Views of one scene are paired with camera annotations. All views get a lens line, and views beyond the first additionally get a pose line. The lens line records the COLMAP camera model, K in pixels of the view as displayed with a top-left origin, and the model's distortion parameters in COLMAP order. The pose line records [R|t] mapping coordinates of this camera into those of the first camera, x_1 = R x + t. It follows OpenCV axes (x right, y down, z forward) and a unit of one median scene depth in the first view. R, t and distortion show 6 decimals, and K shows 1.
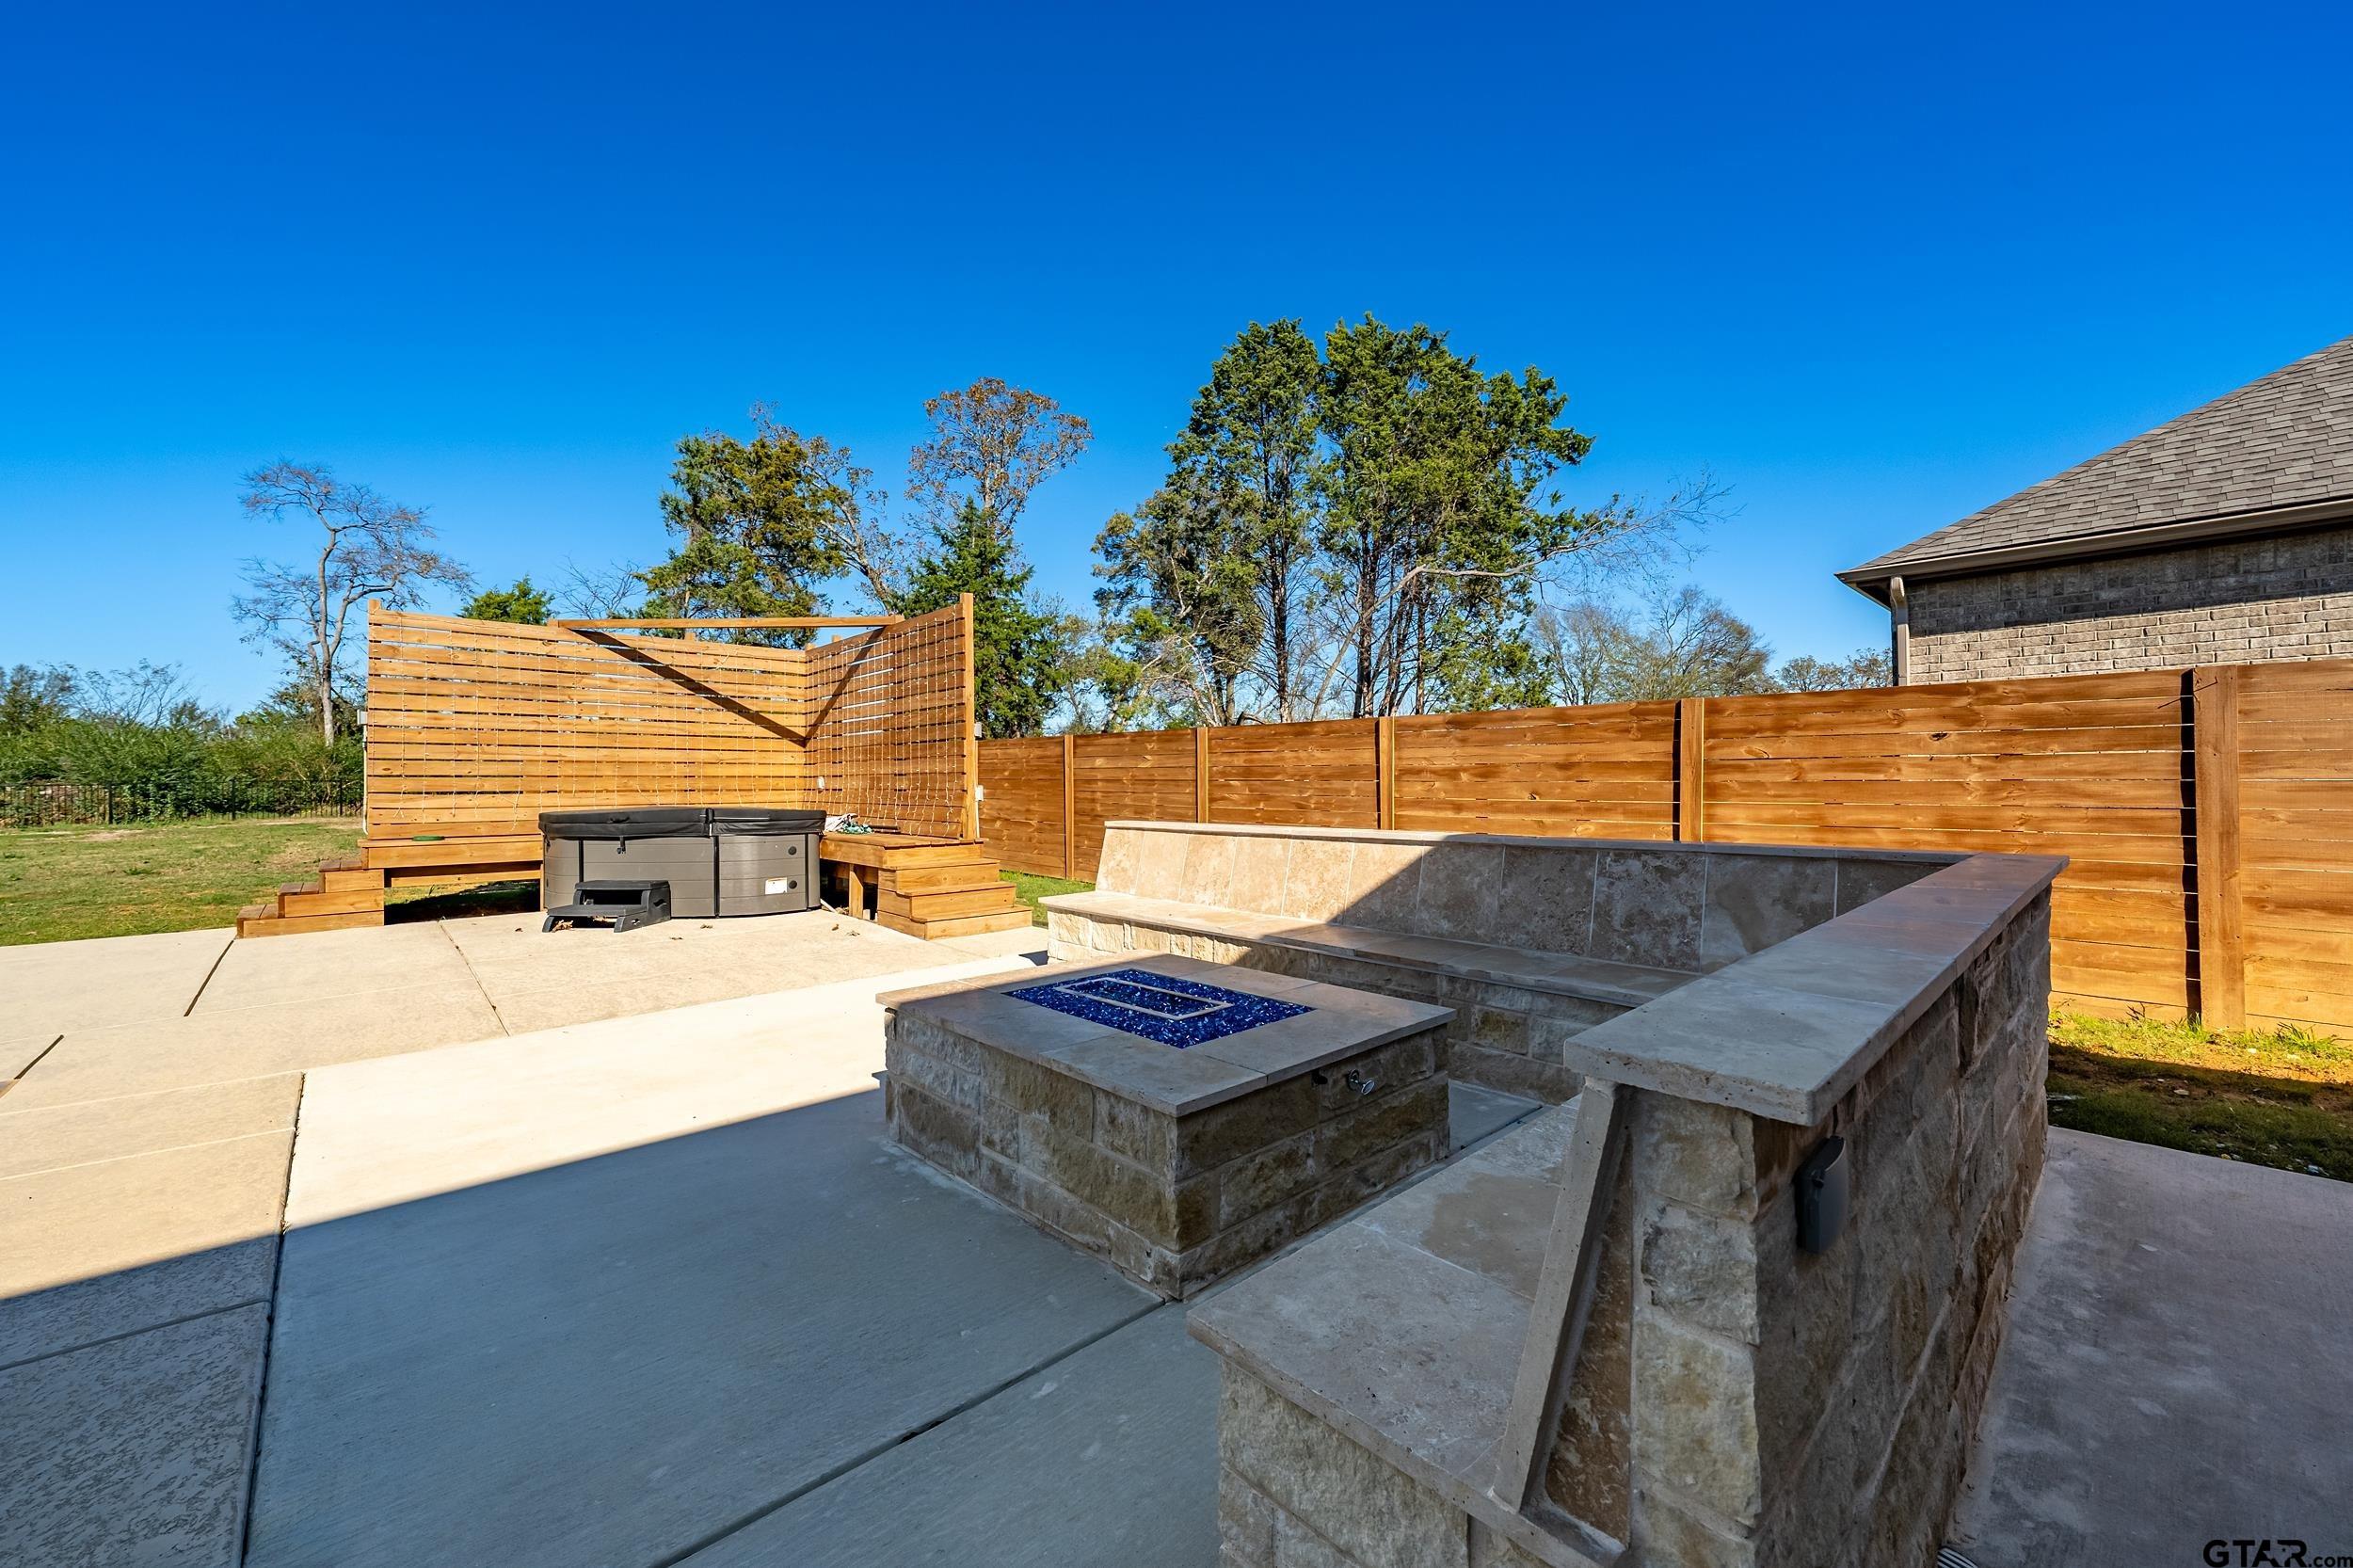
lens RADIAL K [[913.7, 0, 1176.5], [0, 913.7, 784.0], [0, 0, 1]] dist [0.002775, -0.000017]
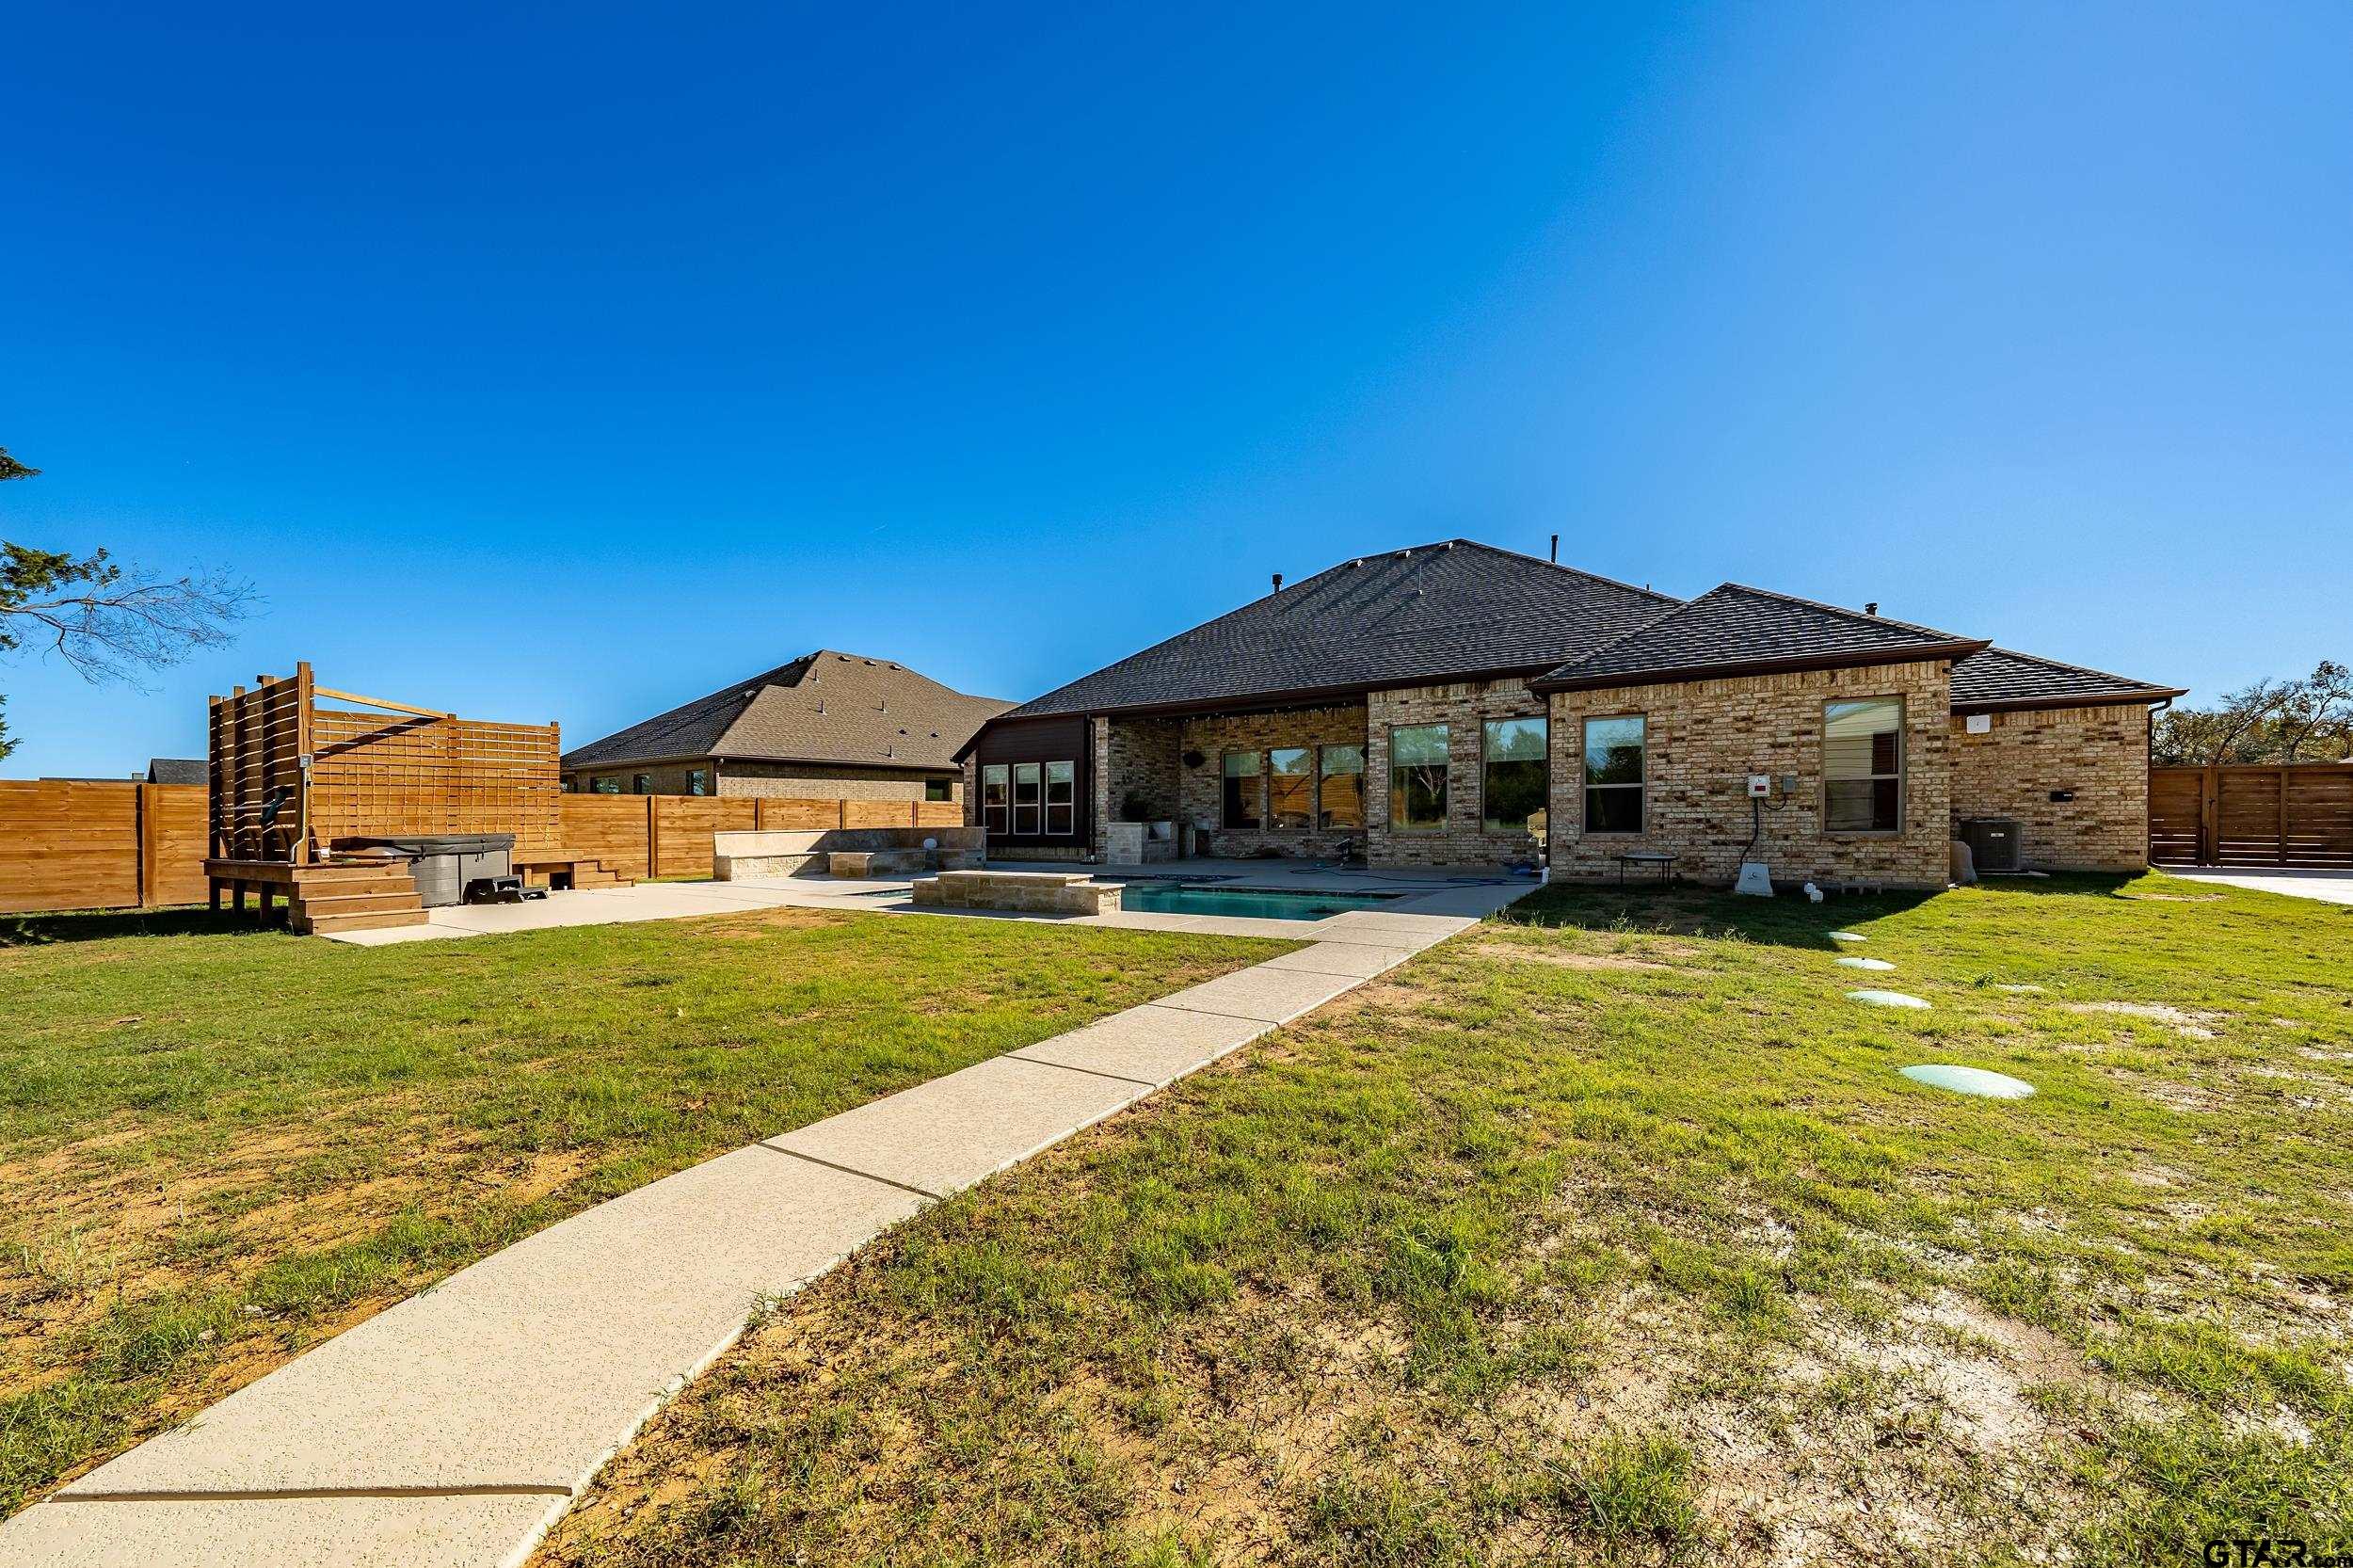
lens RADIAL K [[833.3, 0, 1184.2], [0, 833.3, 822.7], [0, 0, 1]] dist [-0.000745, -0.000060]
pose [[-0.263570, 0.007329, 0.964612, -2.077722], [0.015576, 0.999873, -0.003341, 0.029619], [-0.964514, 0.014144, -0.263651, 0.156172]]
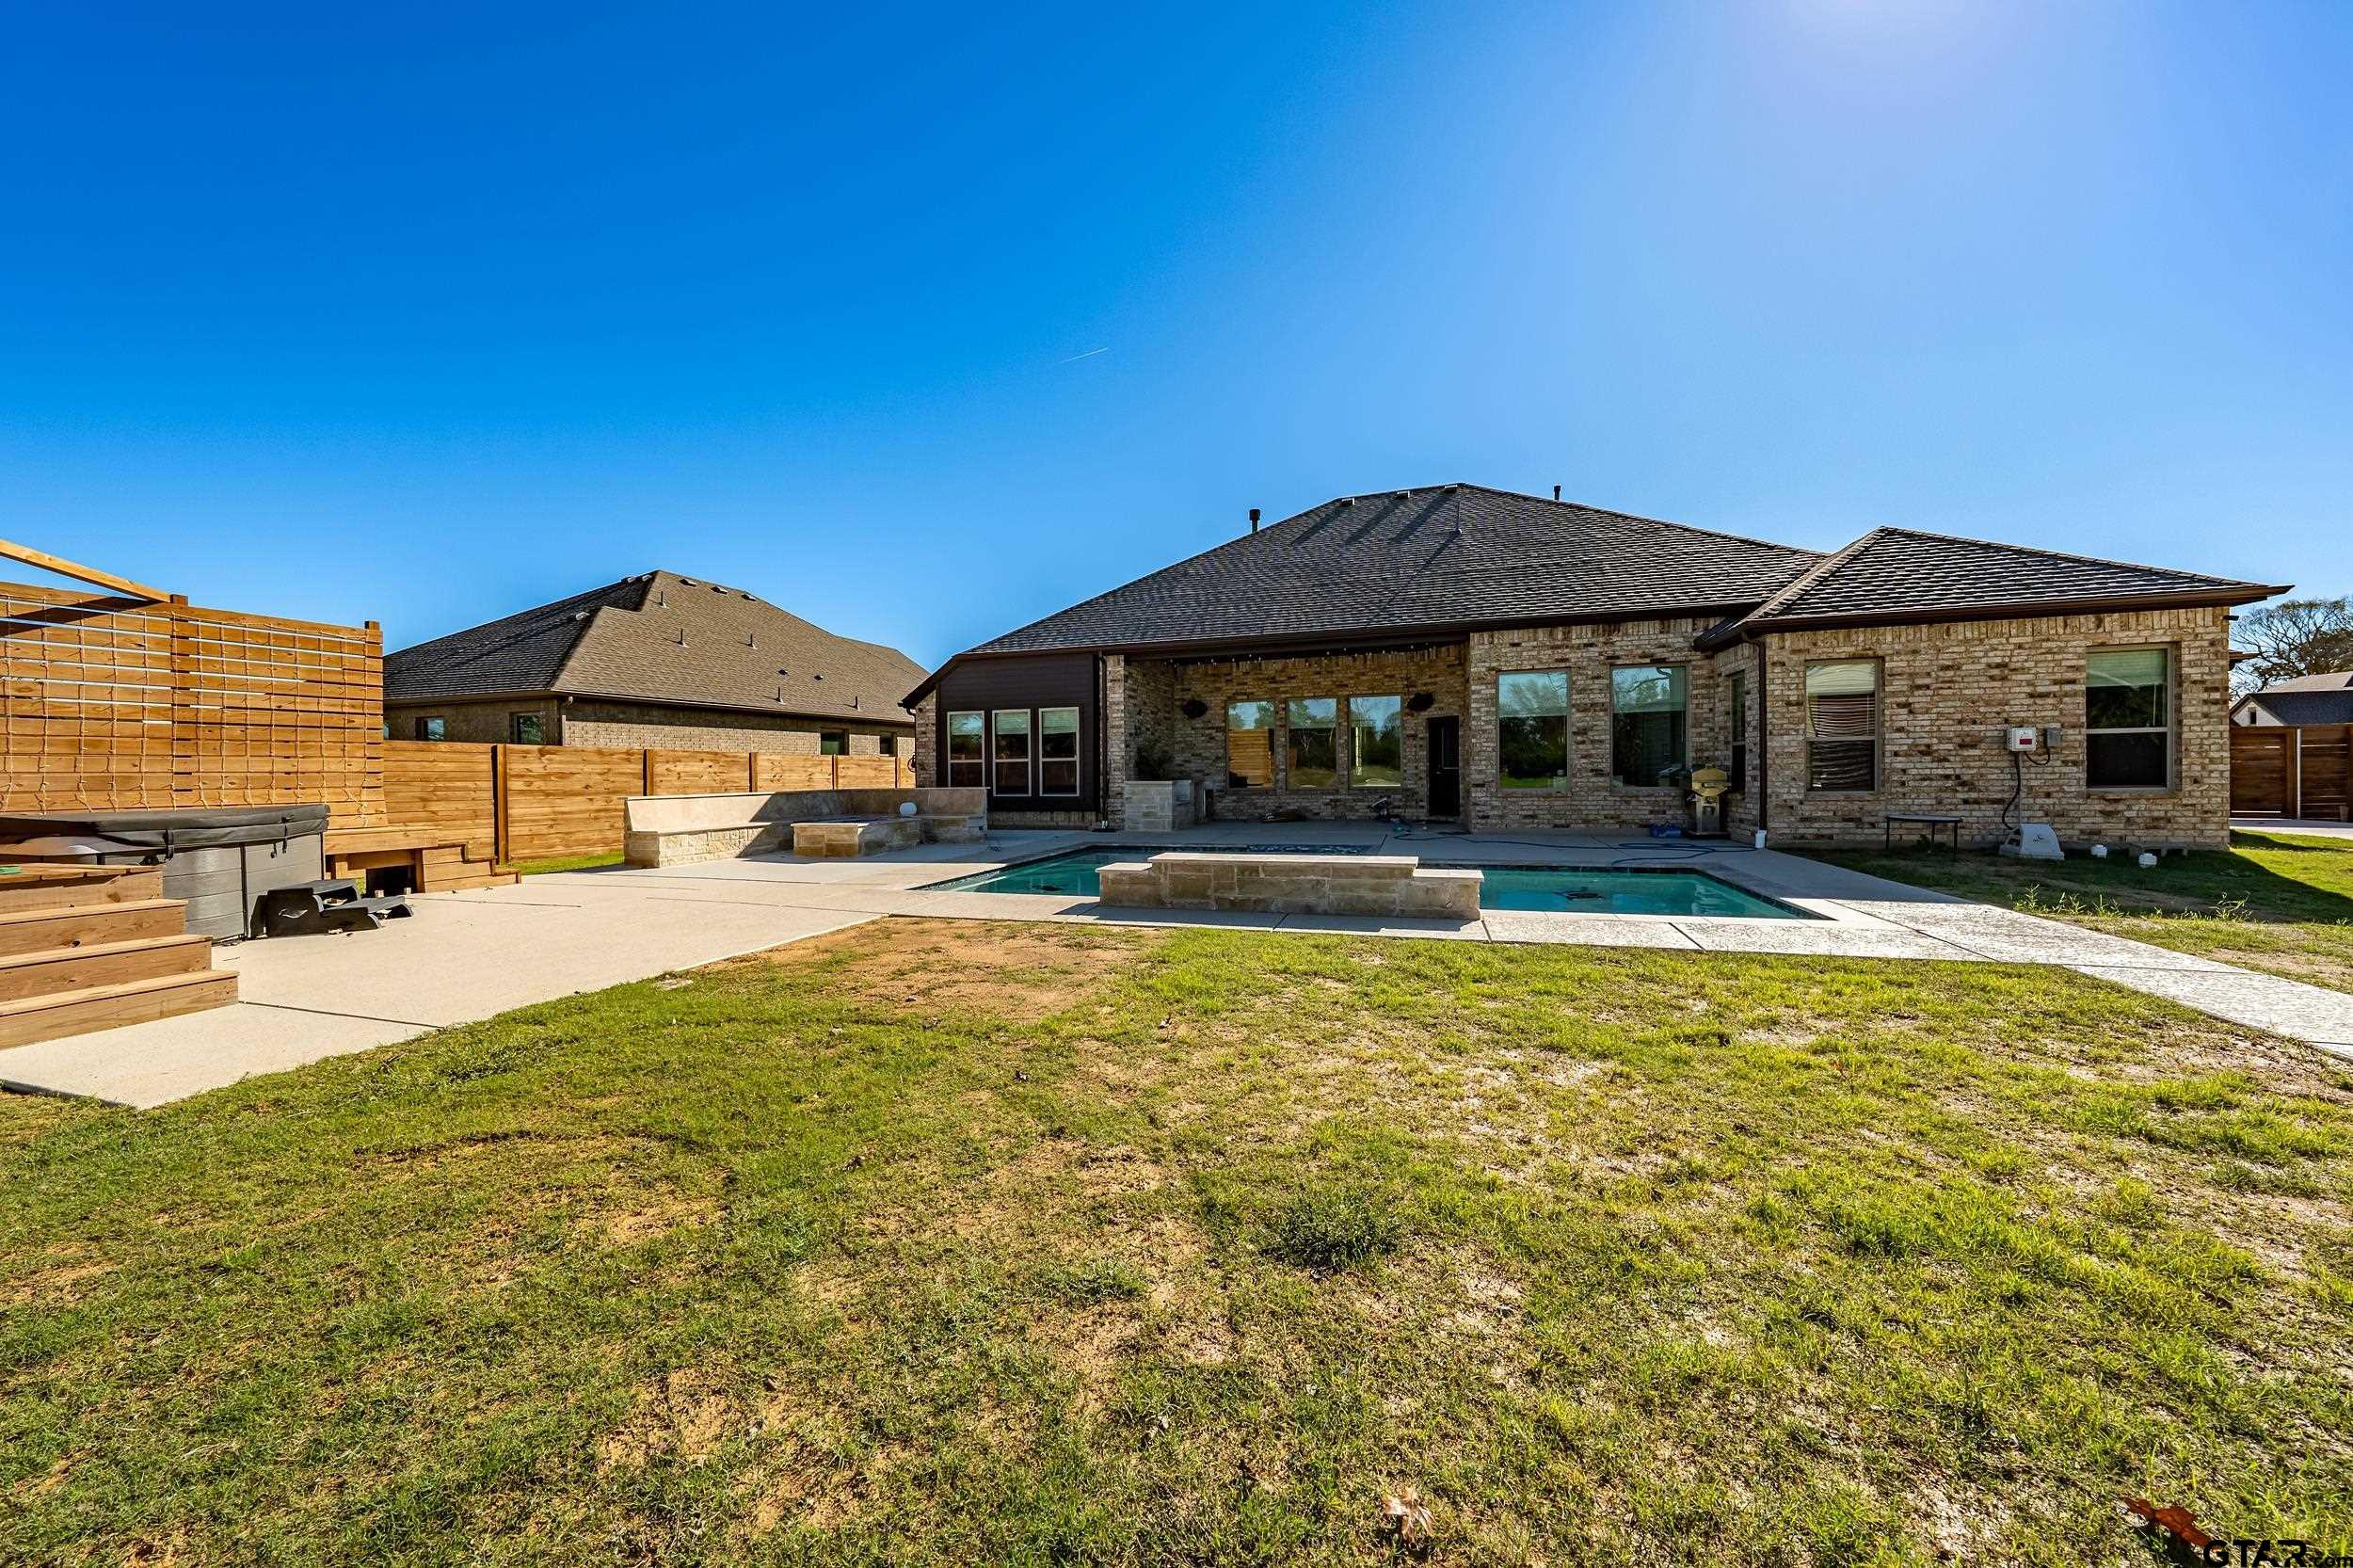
lens RADIAL K [[804.9, 0, 1176.5], [0, 804.9, 784.0], [0, 0, 1]] dist [-0.002034, -0.000167]
pose [[-0.487972, 0.004834, 0.872846, -1.515066], [0.019083, 0.999805, 0.005131, 0.018096], [-0.872651, 0.019161, -0.487969, 0.533167]]
